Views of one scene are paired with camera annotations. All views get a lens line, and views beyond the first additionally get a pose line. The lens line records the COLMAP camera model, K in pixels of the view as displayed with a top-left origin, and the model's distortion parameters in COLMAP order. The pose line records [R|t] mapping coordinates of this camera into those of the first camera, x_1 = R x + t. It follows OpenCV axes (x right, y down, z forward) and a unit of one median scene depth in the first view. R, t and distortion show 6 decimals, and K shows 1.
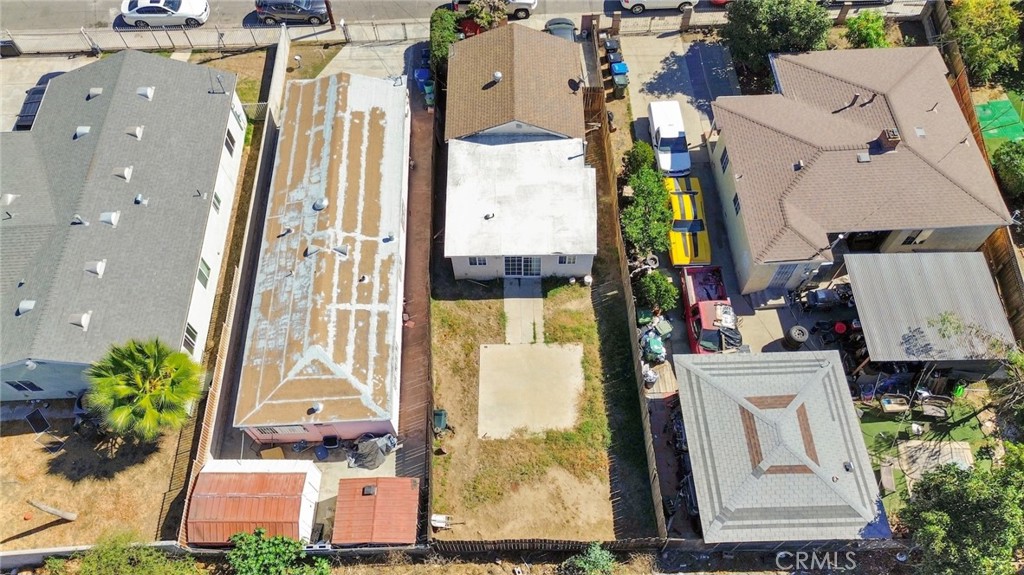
lens RADIAL K [[728.7, 0, 515.7], [0, 728.7, 288.9], [0, 0, 1]] dist [0.063470, -0.057149]
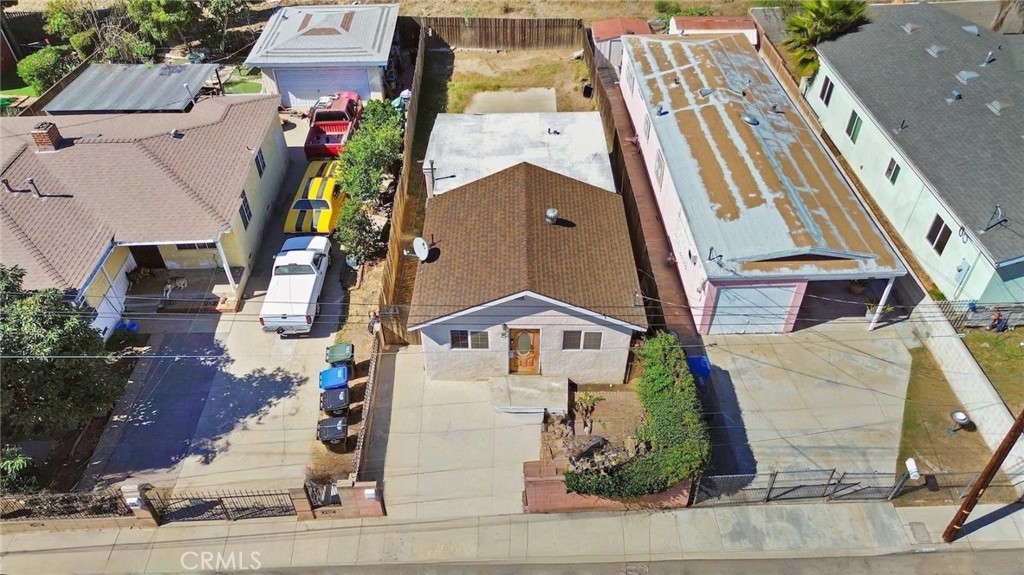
lens RADIAL K [[728.7, 0, 515.7], [0, 728.7, 288.9], [0, 0, 1]] dist [0.063470, -0.057149]
pose [[-0.999751, 0.010924, 0.019482, -0.005675], [0.017018, -0.192378, 0.981173, -1.021527], [0.014466, 0.981260, 0.192144, 1.040312]]
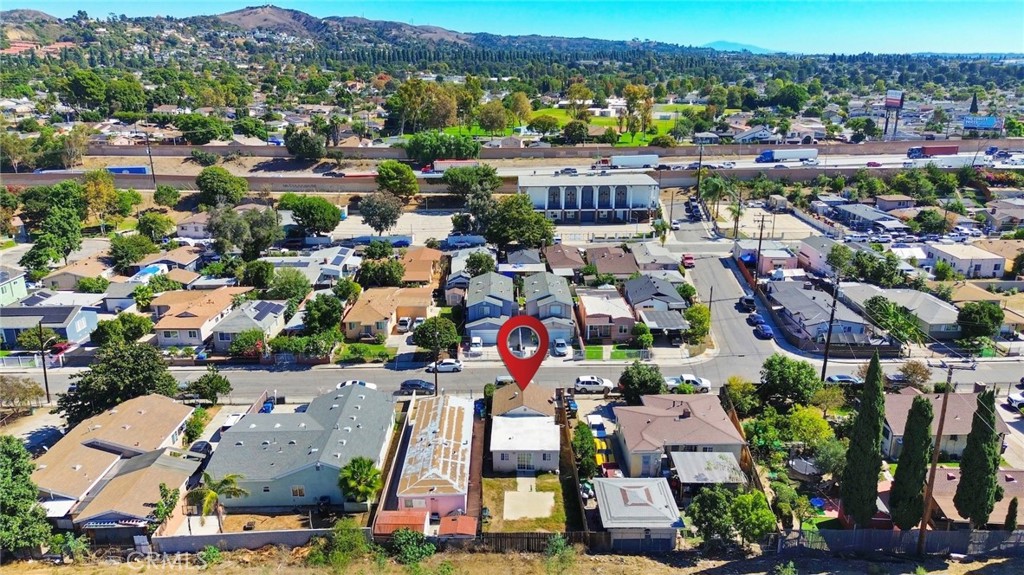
lens RADIAL K [[721.9, 0, 516.4], [0, 721.9, 272.4], [0, 0, 1]] dist [0.062477, -0.000062]
pose [[0.999728, 0.012142, -0.019929, 0.017847], [-0.022595, 0.717130, -0.696573, 1.091245], [0.005834, 0.696834, 0.717209, -0.942564]]
